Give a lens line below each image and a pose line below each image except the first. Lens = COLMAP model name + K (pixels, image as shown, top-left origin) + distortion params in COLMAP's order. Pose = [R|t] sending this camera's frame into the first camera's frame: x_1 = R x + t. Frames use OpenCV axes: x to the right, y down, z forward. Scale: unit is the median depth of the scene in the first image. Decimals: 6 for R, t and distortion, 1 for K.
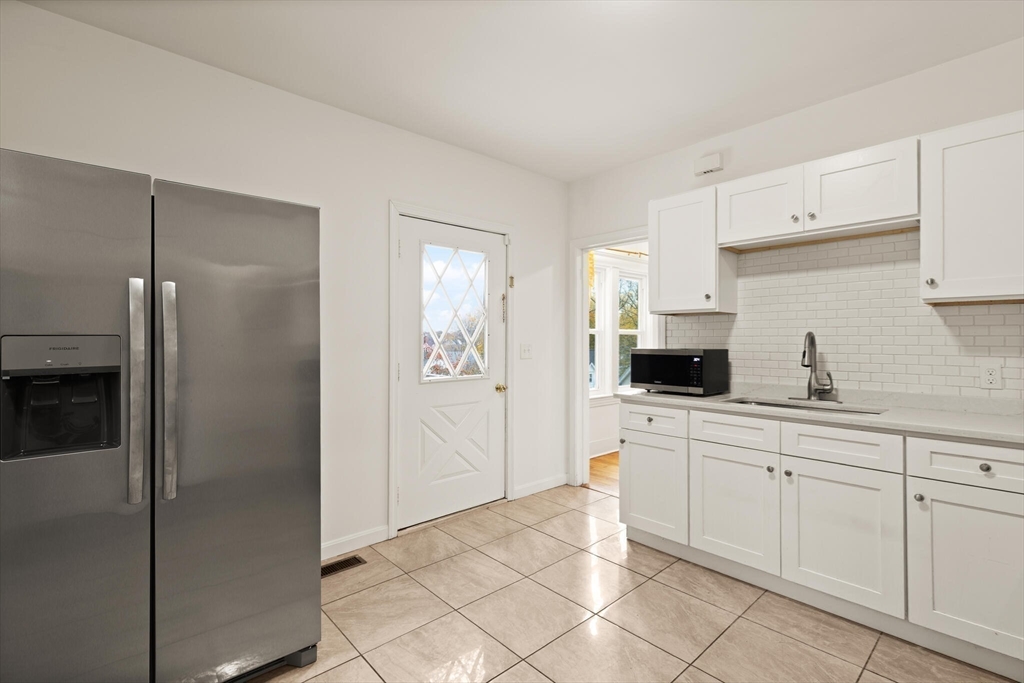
lens RADIAL K [[470.4, 0, 515.1], [0, 470.4, 337.2], [0, 0, 1]] dist [0.009182, 0.000698]
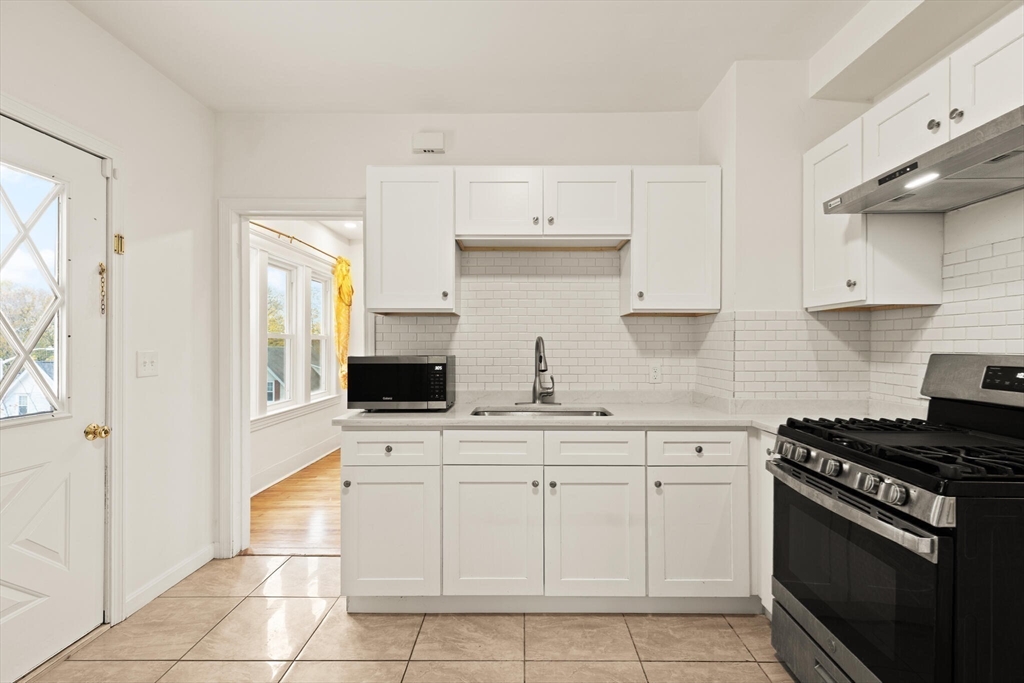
lens RADIAL K [[470.4, 0, 511.5], [0, 470.4, 346.6], [0, 0, 1]] dist [0.009182, 0.000698]
pose [[0.681544, -0.003817, 0.731767, -0.138780], [-0.003072, 0.999963, 0.008076, 0.001845], [-0.731770, -0.007752, 0.681507, 0.333244]]
